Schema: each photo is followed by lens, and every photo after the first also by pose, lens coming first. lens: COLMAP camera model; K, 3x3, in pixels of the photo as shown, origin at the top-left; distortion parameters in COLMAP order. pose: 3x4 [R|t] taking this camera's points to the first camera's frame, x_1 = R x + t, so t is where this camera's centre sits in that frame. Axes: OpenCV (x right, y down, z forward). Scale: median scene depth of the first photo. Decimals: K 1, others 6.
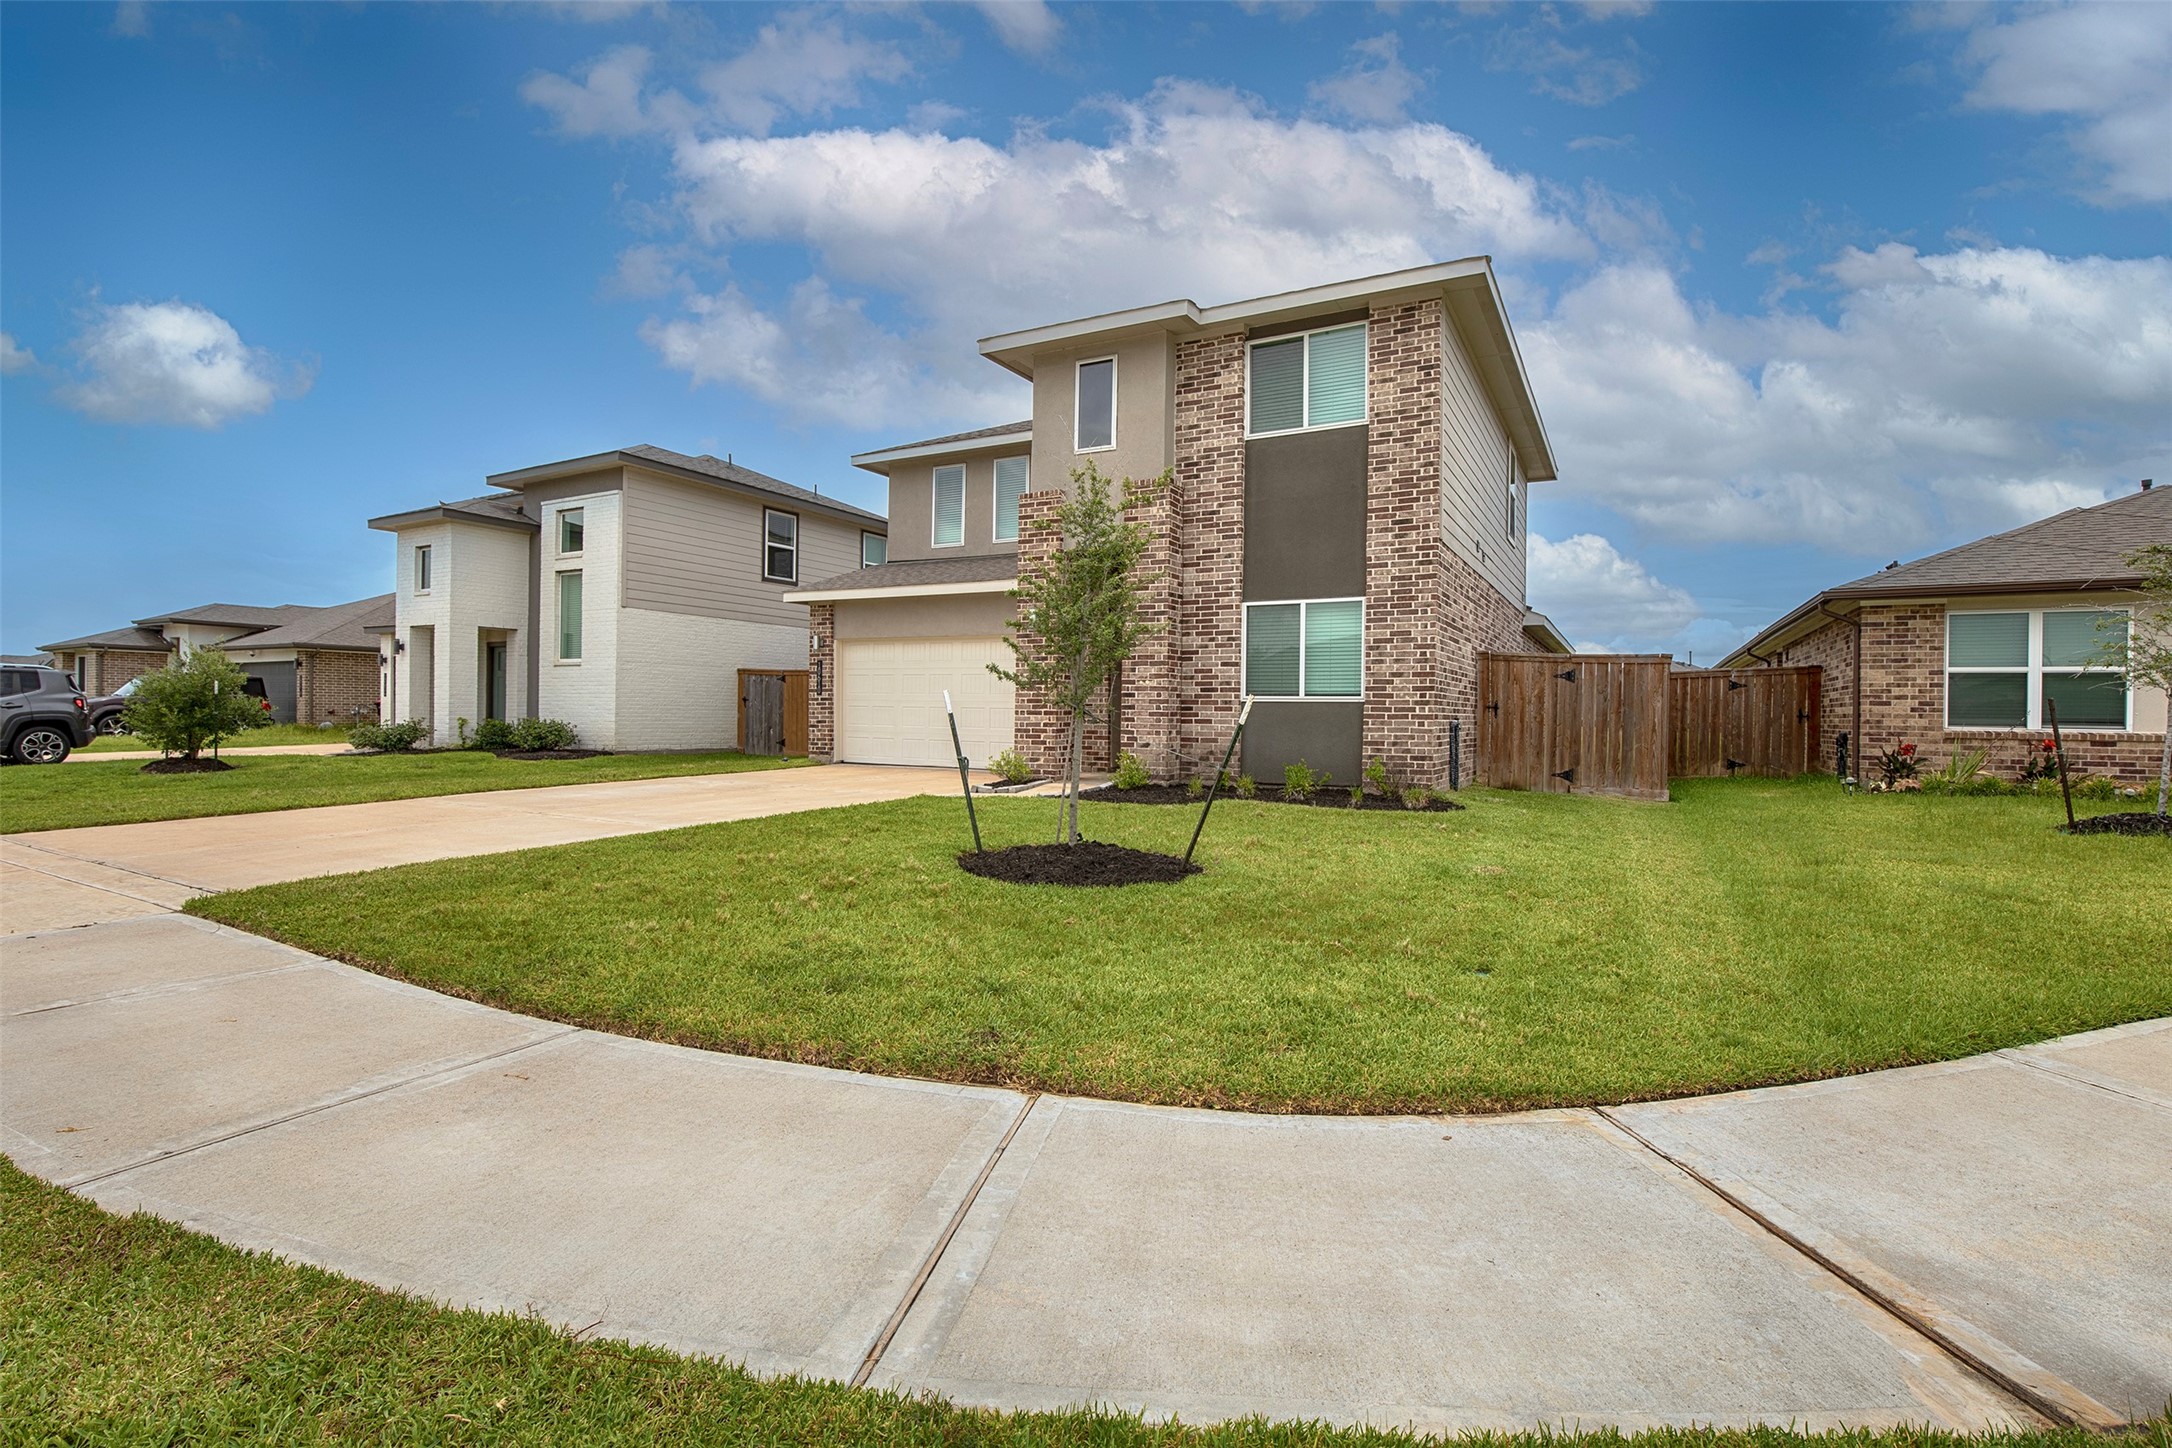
lens RADIAL K [[993.5, 0, 1103.0], [0, 993.5, 723.7], [0, 0, 1]] dist [-0.035661, 0.006410]
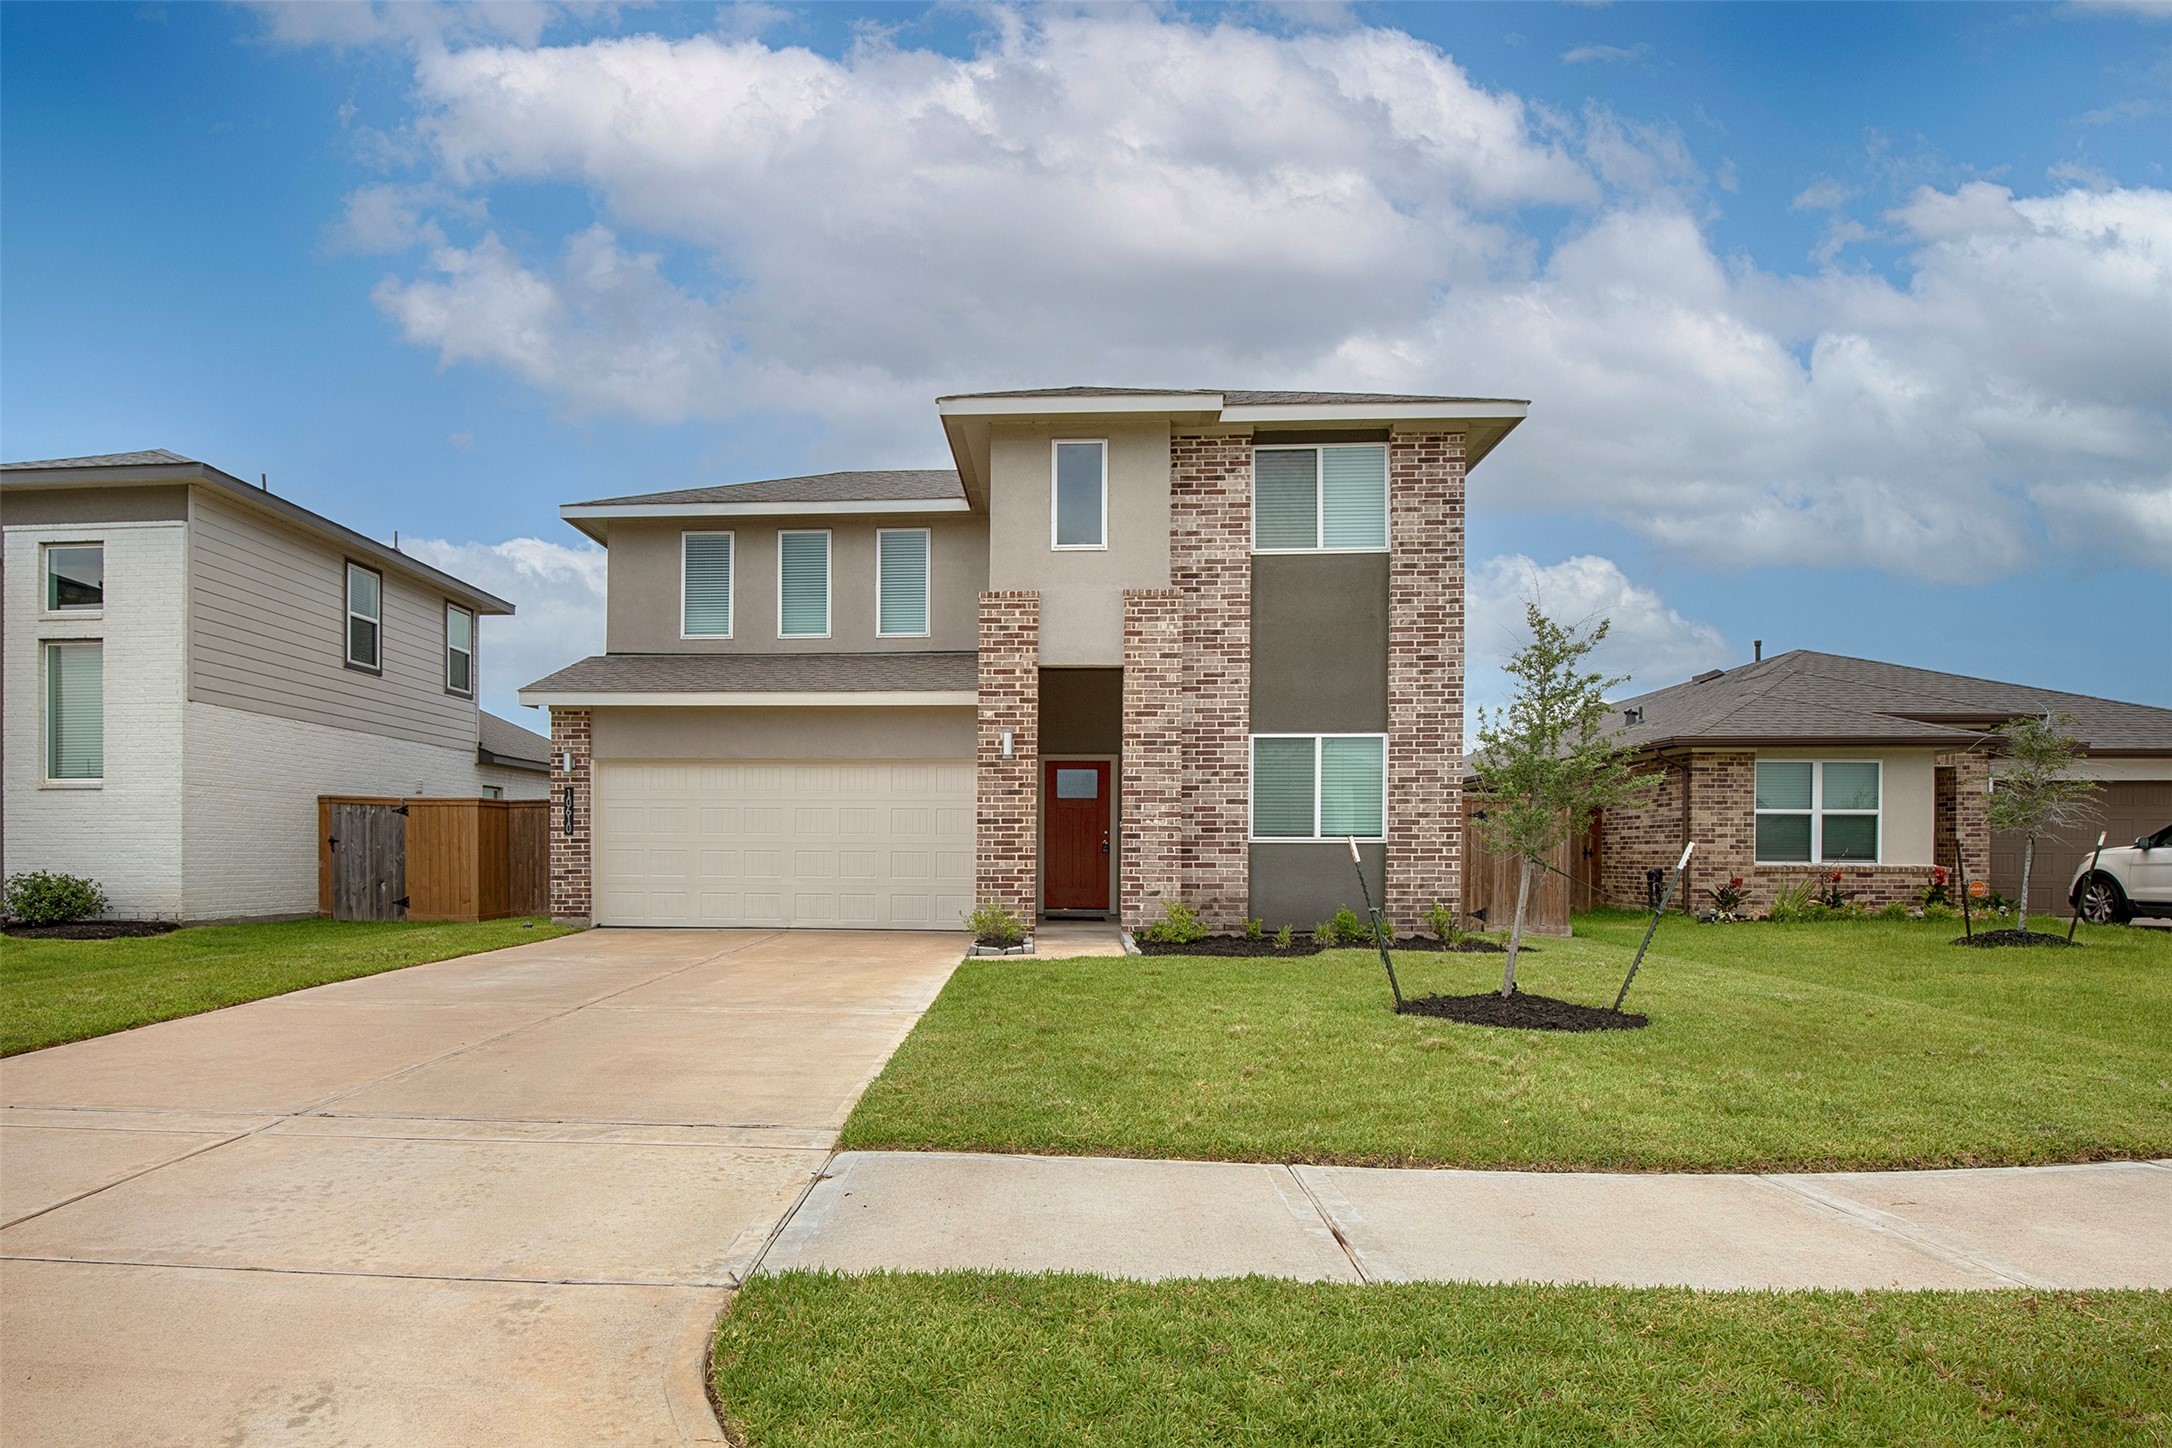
lens RADIAL K [[1234.6, 0, 1084.4], [0, 1234.6, 899.0], [0, 0, 1]] dist [-0.030866, -0.000620]
pose [[0.909516, -0.023926, 0.414979, -0.458762], [0.012272, 0.999452, 0.030726, -0.007457], [-0.415487, -0.022853, 0.909312, 0.031841]]
